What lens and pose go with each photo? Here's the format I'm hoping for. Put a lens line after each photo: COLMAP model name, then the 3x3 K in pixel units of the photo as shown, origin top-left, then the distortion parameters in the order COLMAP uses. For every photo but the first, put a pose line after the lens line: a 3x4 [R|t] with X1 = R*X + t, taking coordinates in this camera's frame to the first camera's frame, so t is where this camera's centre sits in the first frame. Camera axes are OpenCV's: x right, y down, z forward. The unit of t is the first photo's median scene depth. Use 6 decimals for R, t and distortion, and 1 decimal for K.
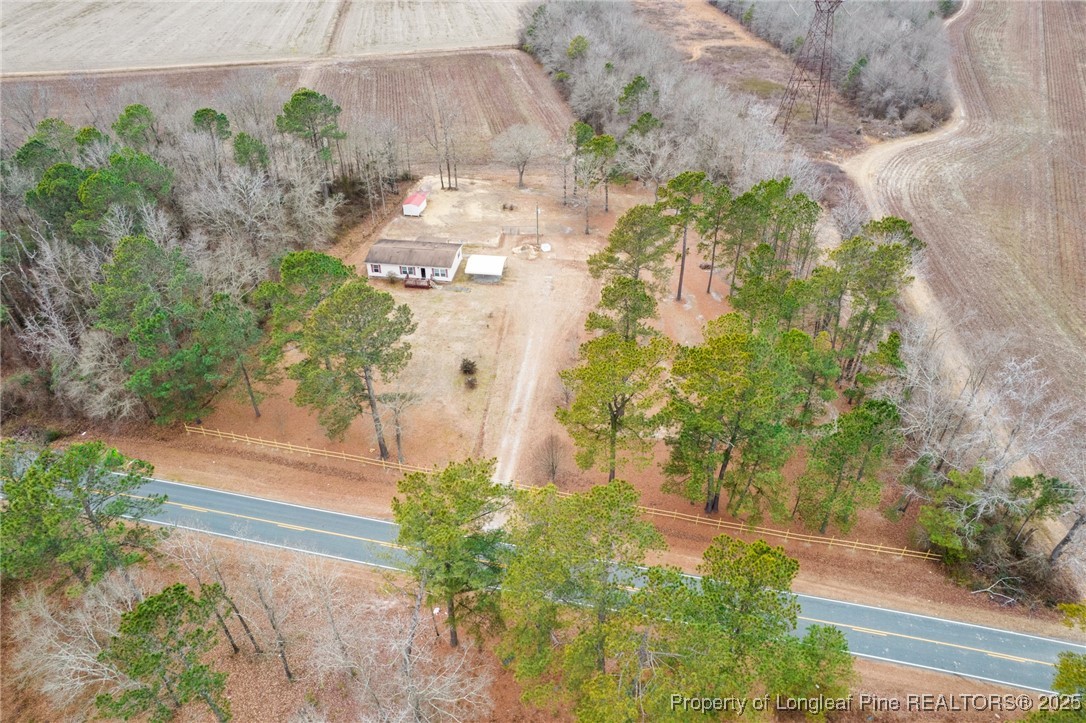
lens RADIAL K [[774.3, 0, 553.5], [0, 774.3, 367.7], [0, 0, 1]] dist [-0.071301, 0.075325]
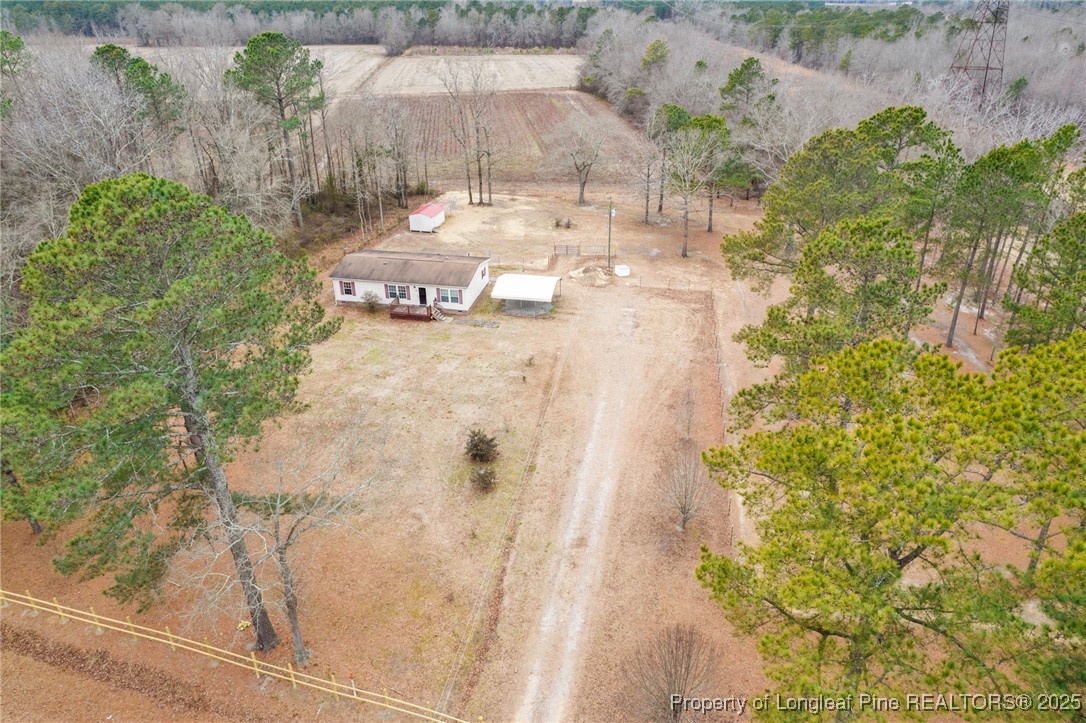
lens RADIAL K [[774.3, 0, 545.8], [0, 774.3, 354.8], [0, 0, 1]] dist [-0.071301, 0.075325]
pose [[0.997276, 0.022084, -0.070378, -0.034872], [-0.032649, 0.987732, -0.152708, 0.015138], [0.066142, 0.154590, 0.985762, 0.511602]]
